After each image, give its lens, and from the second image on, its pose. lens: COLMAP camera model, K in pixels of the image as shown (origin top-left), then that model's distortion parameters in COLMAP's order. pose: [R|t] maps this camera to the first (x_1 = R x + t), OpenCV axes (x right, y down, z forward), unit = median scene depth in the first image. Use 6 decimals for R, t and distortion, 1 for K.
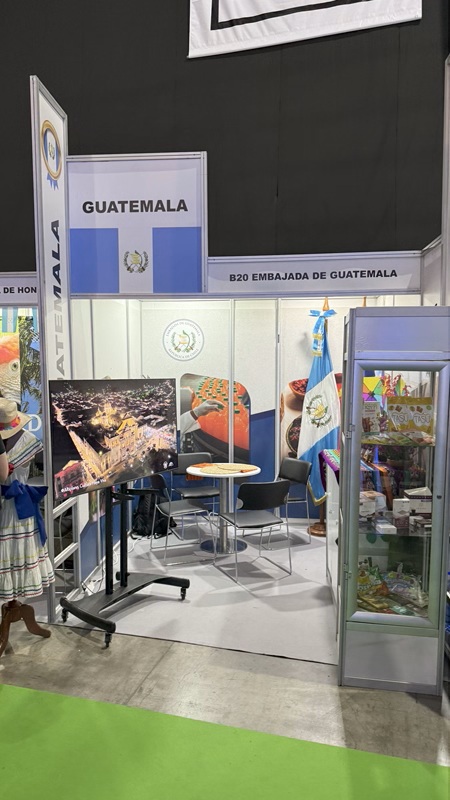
lens RADIAL K [[553.1, 0, 225.0], [0, 553.1, 400.0], [0, 0, 1]] dist [0.085806, -0.000373]
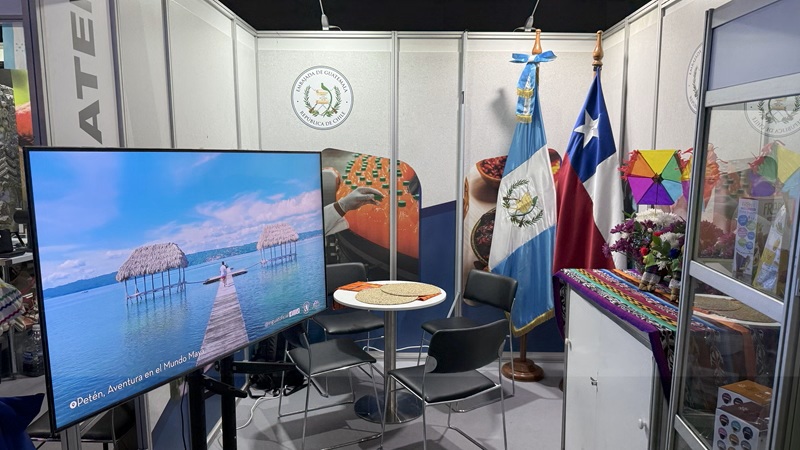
lens RADIAL K [[553.1, 0, 400.0], [0, 553.1, 225.0], [0, 0, 1]] dist [0.085806, -0.000373]
pose [[0.995680, -0.007639, 0.092537, -0.045937], [0.000613, 0.997129, 0.075716, -0.005535], [-0.092850, -0.075332, 0.992826, 0.313953]]
